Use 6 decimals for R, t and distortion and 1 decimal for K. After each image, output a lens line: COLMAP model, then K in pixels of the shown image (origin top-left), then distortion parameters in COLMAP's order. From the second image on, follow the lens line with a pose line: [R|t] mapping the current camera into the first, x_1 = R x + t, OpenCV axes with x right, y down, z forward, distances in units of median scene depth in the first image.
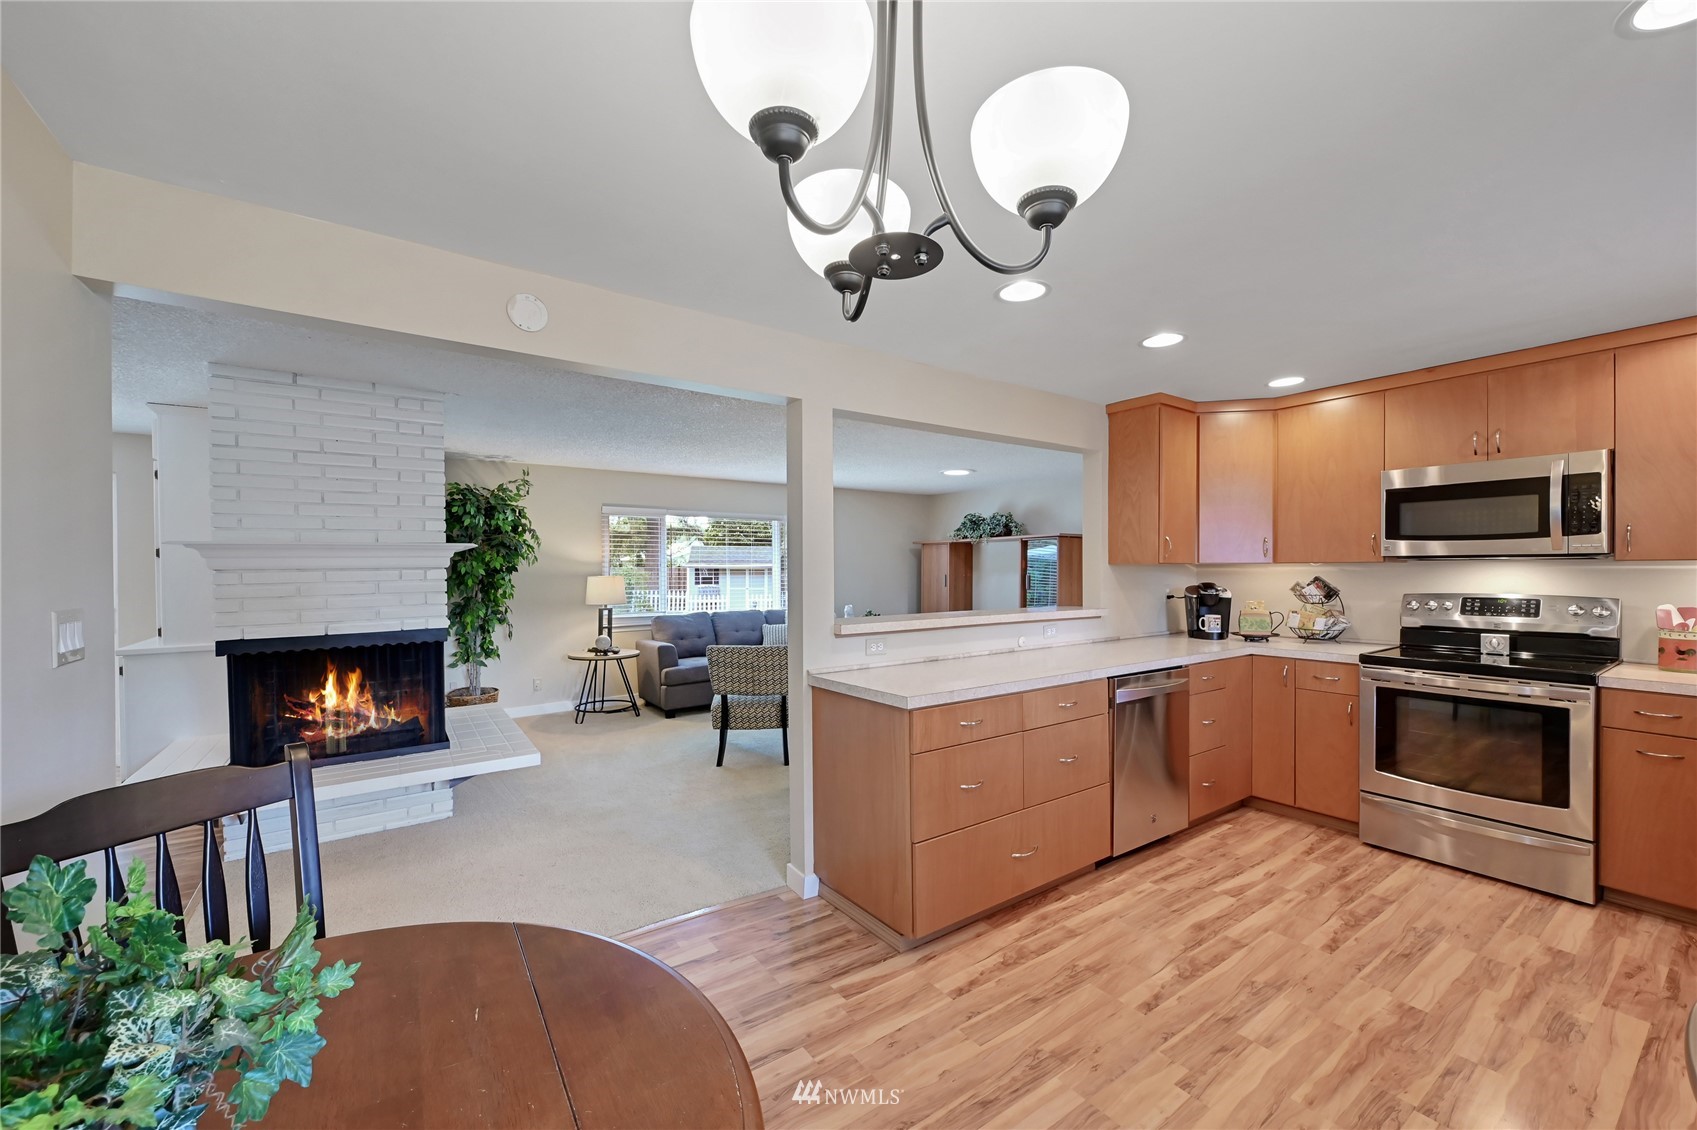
lens RADIAL K [[666.1, 0, 854.3], [0, 666.1, 572.1], [0, 0, 1]] dist [-0.001407, -0.000290]
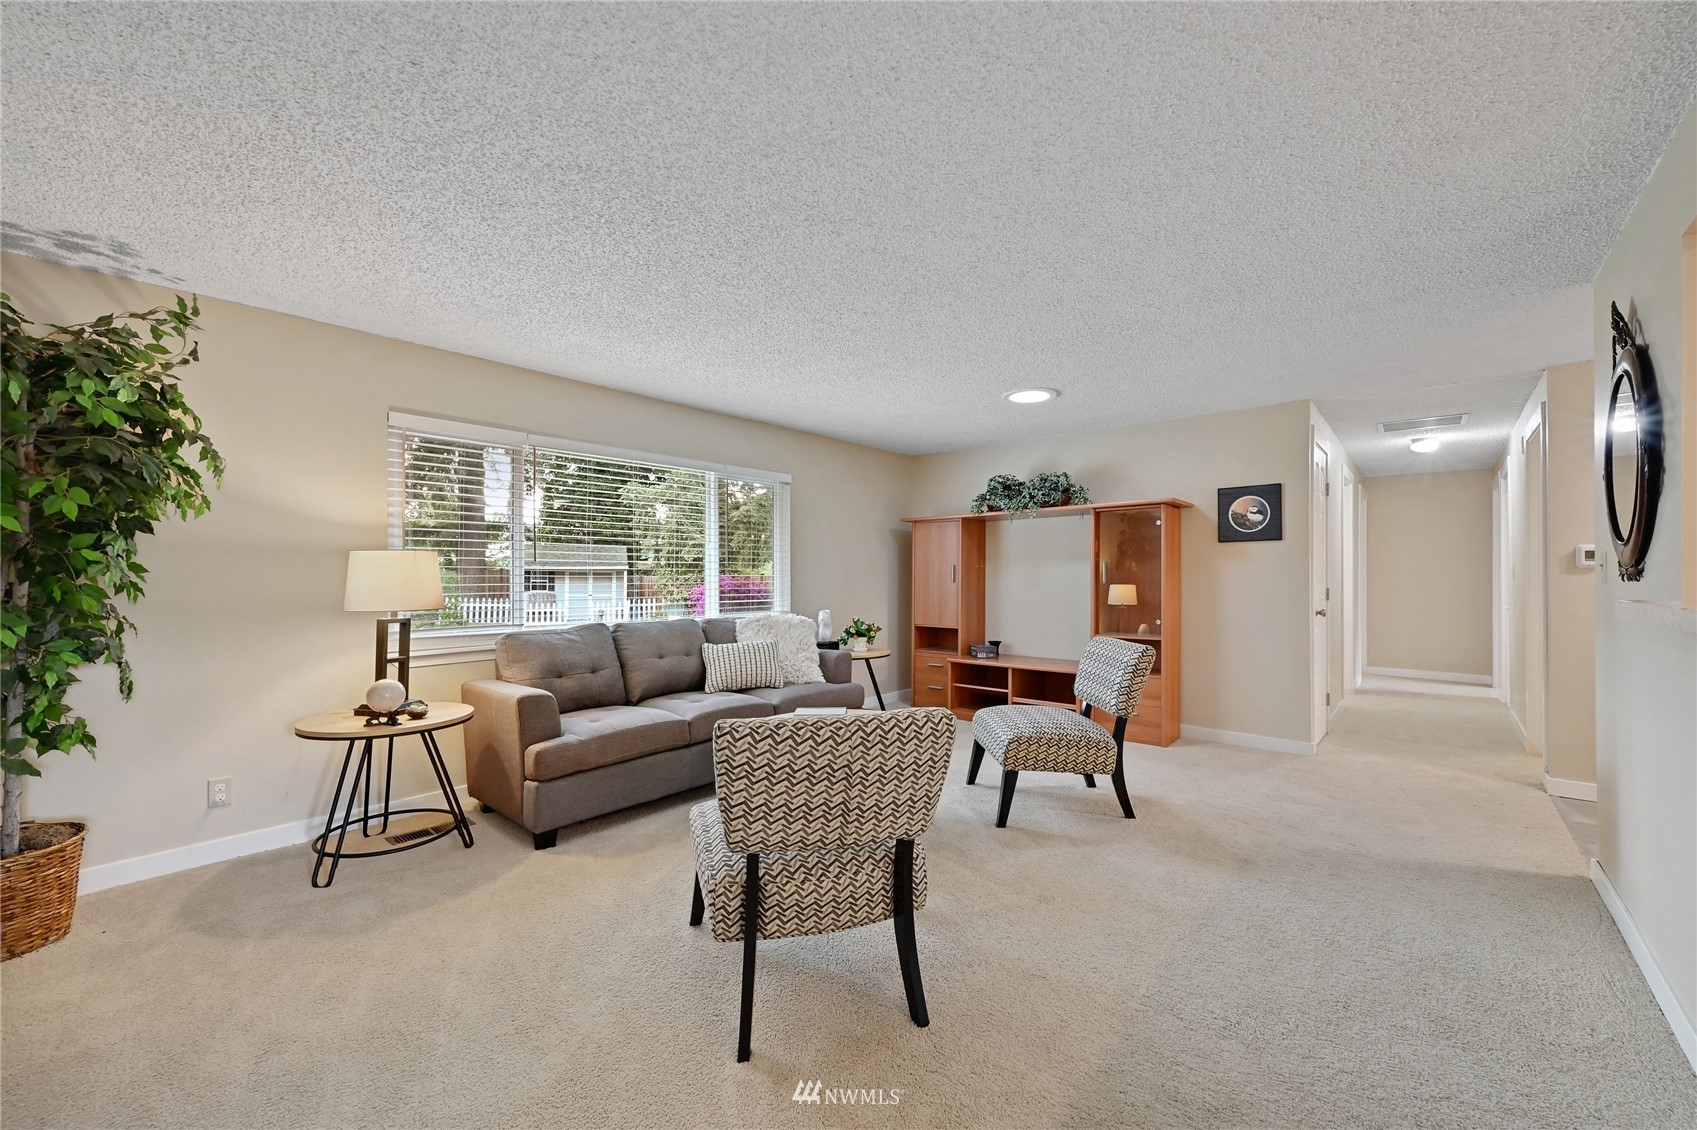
lens RADIAL K [[666.1, 0, 854.3], [0, 666.1, 572.1], [0, 0, 1]] dist [-0.001407, -0.000290]
pose [[0.971728, 0.004846, 0.236053, -0.185809], [-0.002149, 0.999929, -0.011679, 0.028413], [-0.236093, 0.010841, 0.971670, 0.512900]]
